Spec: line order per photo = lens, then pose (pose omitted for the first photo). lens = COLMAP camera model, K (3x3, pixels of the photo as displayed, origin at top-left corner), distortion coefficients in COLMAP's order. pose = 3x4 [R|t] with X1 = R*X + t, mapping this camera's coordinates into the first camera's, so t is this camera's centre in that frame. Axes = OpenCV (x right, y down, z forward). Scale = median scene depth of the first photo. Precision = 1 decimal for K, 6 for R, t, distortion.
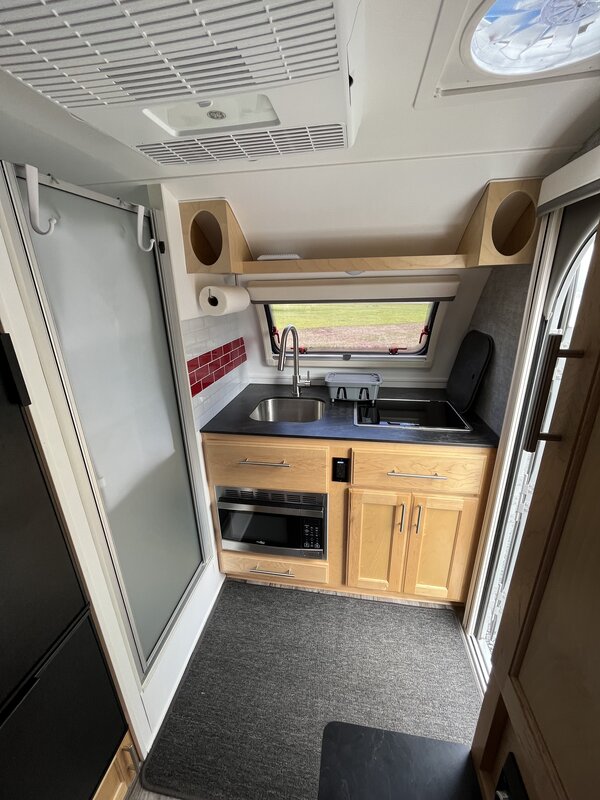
lens RADIAL K [[324.1, 0, 297.3], [0, 324.1, 399.5], [0, 0, 1]] dist [-0.004193, 0.000231]
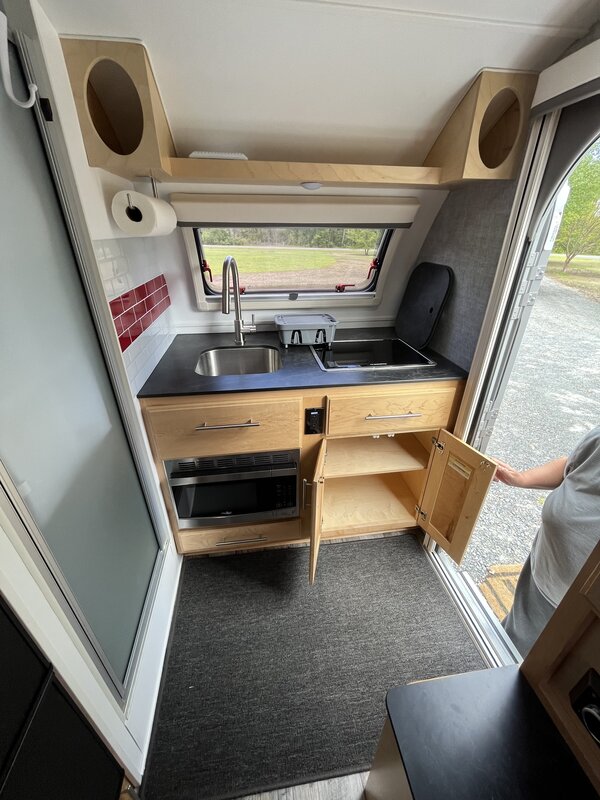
lens RADIAL K [[324.1, 0, 296.9], [0, 324.1, 400.0], [0, 0, 1]] dist [-0.004193, 0.000231]
pose [[0.953333, -0.116266, 0.278637, -0.155233], [0.074299, 0.984842, 0.156732, 0.013026], [-0.292636, -0.128716, 0.947521, 0.159191]]
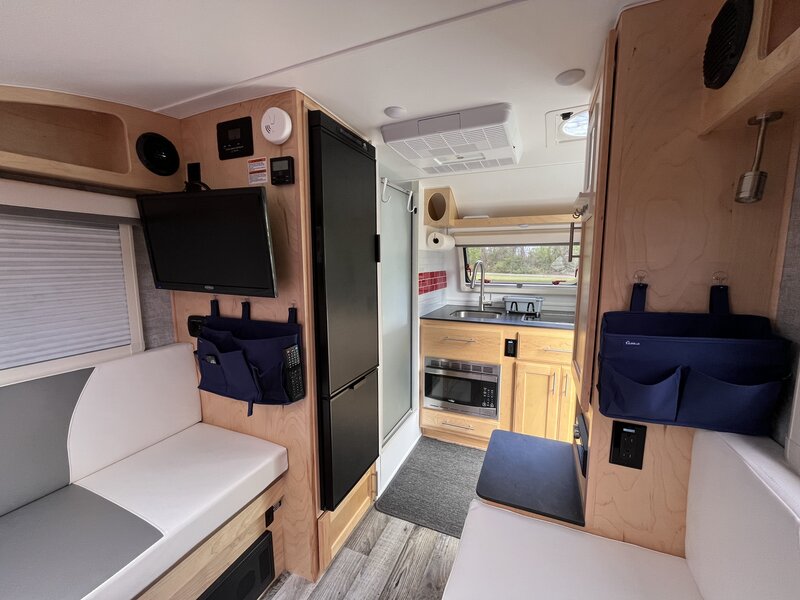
lens RADIAL K [[324.1, 0, 398.7], [0, 324.1, 303.7], [0, 0, 1]] dist [-0.004193, 0.000231]
pose [[0.969743, 0.053665, -0.238156, -0.022312], [-0.100096, 0.977173, -0.187389, 0.343664], [0.222663, 0.205557, 0.952978, -0.580982]]
